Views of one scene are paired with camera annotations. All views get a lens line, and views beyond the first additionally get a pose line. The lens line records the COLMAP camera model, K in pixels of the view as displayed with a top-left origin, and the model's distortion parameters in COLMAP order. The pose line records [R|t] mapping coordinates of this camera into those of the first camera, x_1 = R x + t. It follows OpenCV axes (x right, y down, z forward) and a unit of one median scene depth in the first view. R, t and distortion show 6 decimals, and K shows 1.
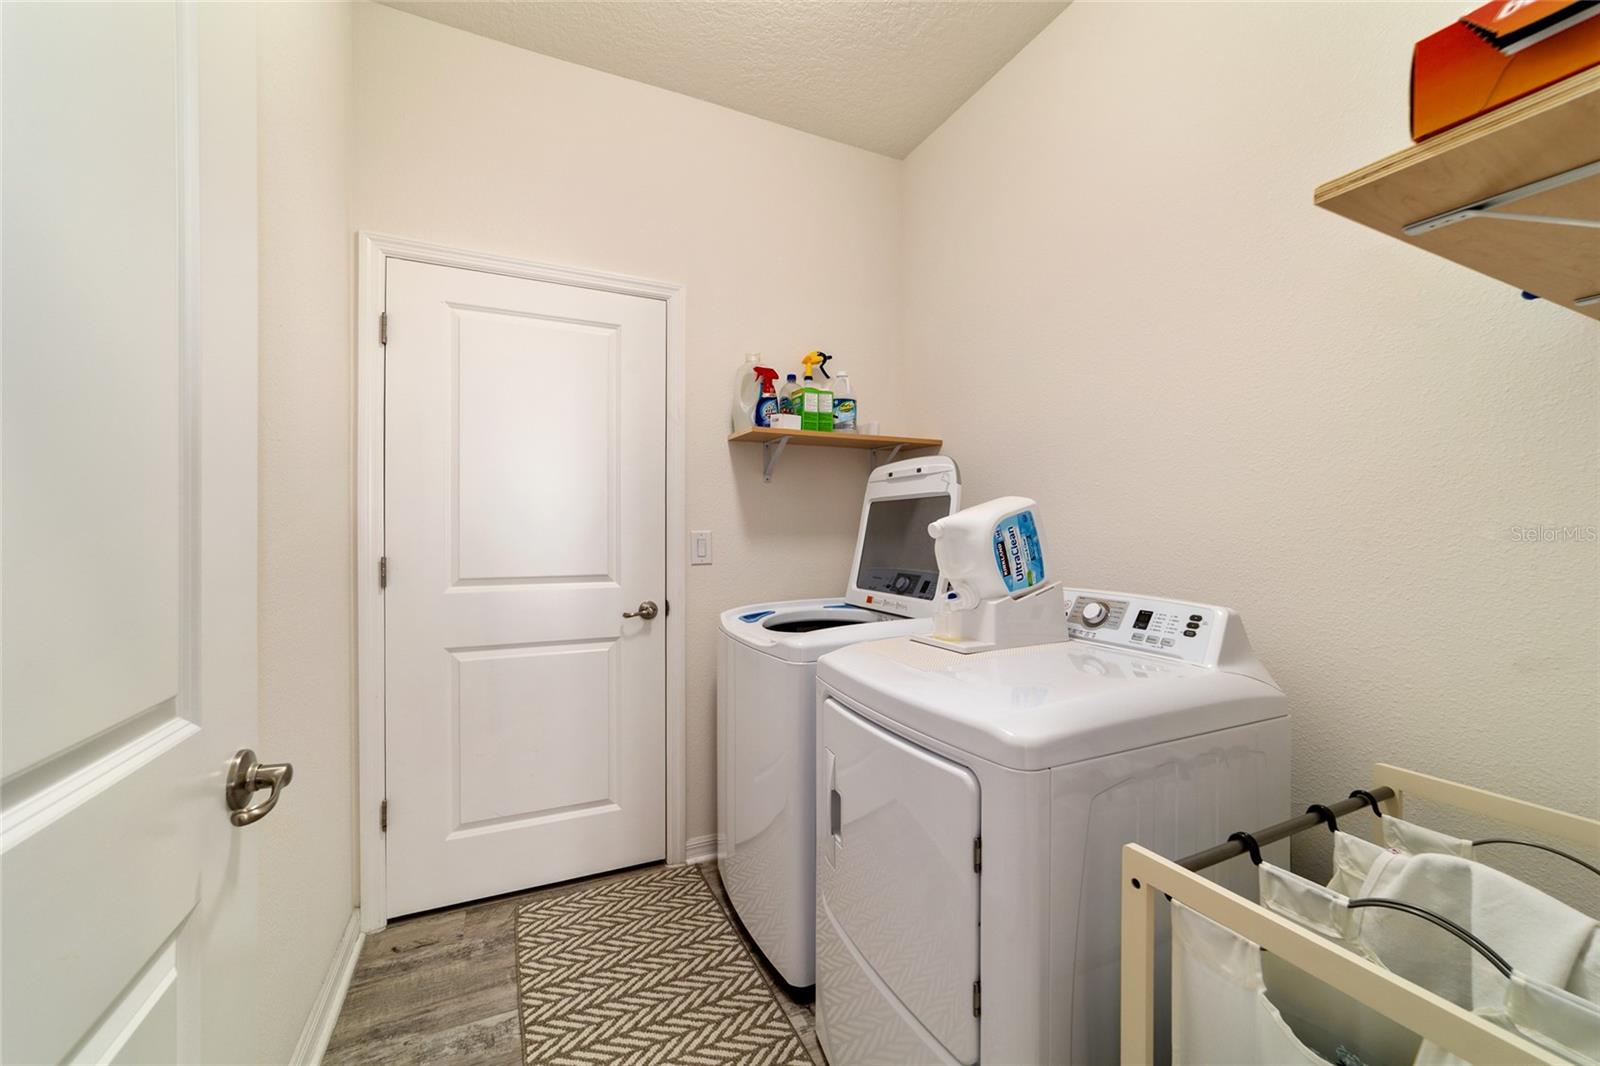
lens RADIAL K [[616.2, 0, 797.0], [0, 616.2, 540.5], [0, 0, 1]] dist [-0.015672, 0.006816]
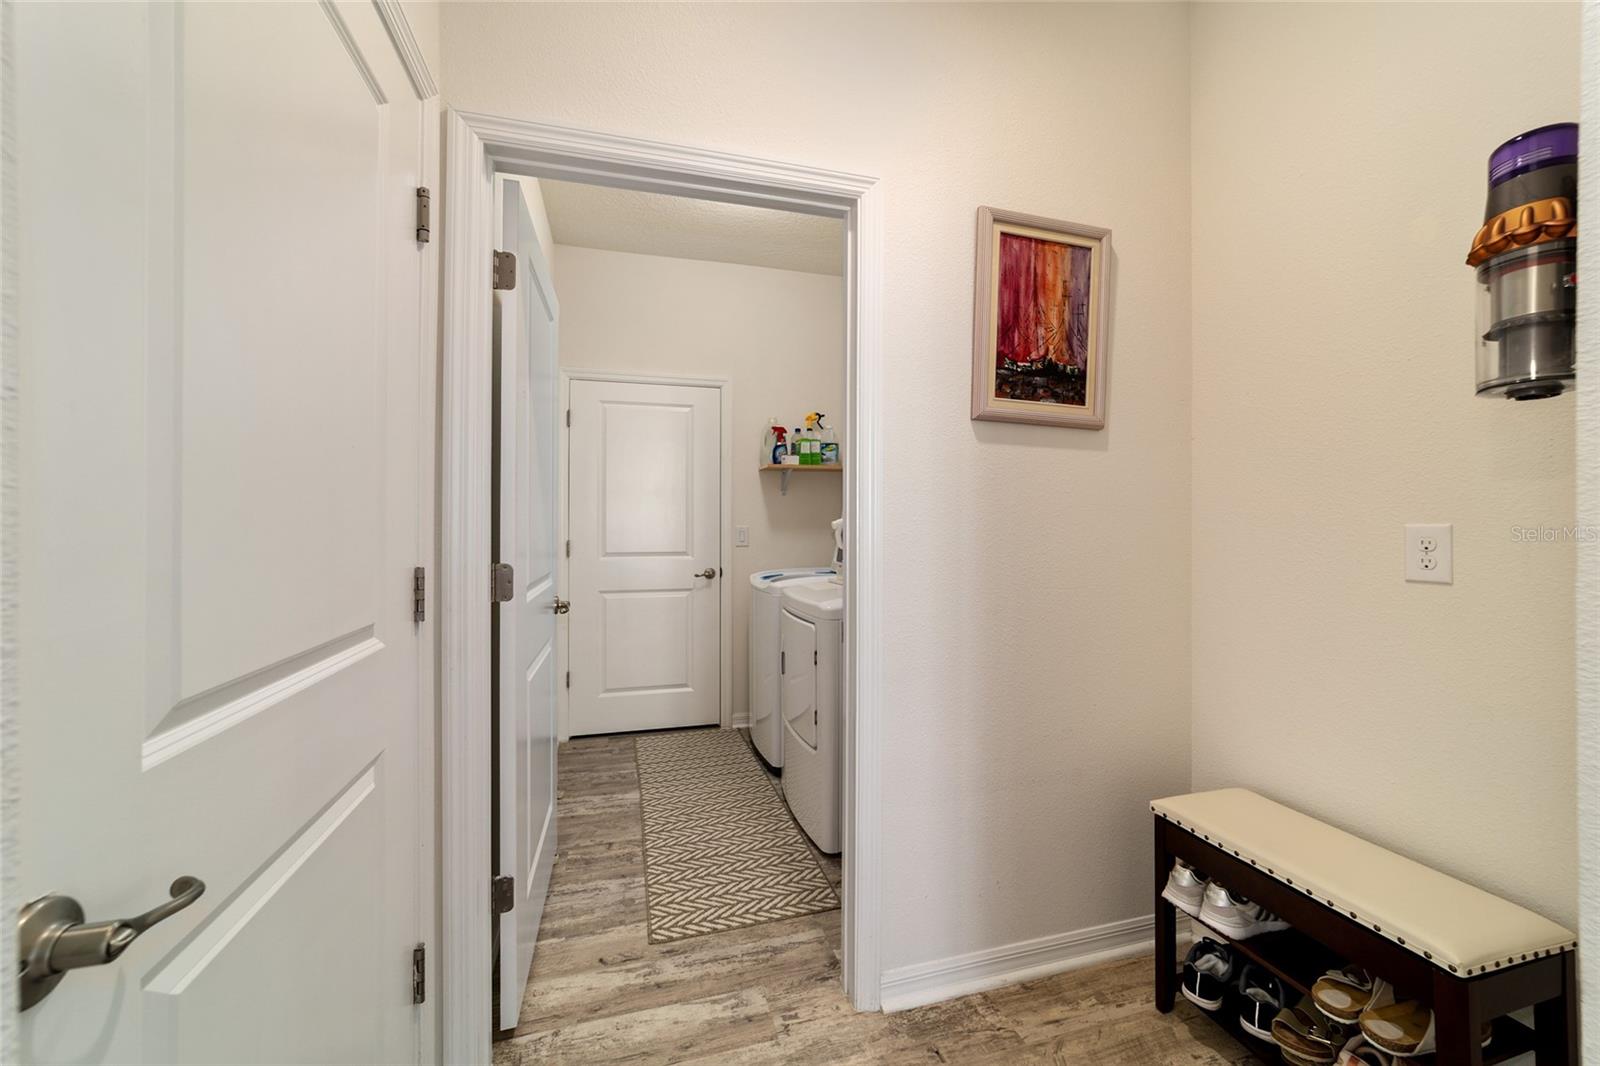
lens RADIAL K [[616.2, 0, 800.6], [0, 616.2, 529.8], [0, 0, 1]] dist [-0.015672, 0.006816]
pose [[0.987187, -0.001607, -0.159558, 0.270429], [0.000099, 0.999955, -0.009458, 0.010573], [0.159566, 0.009321, 0.987143, -0.618865]]
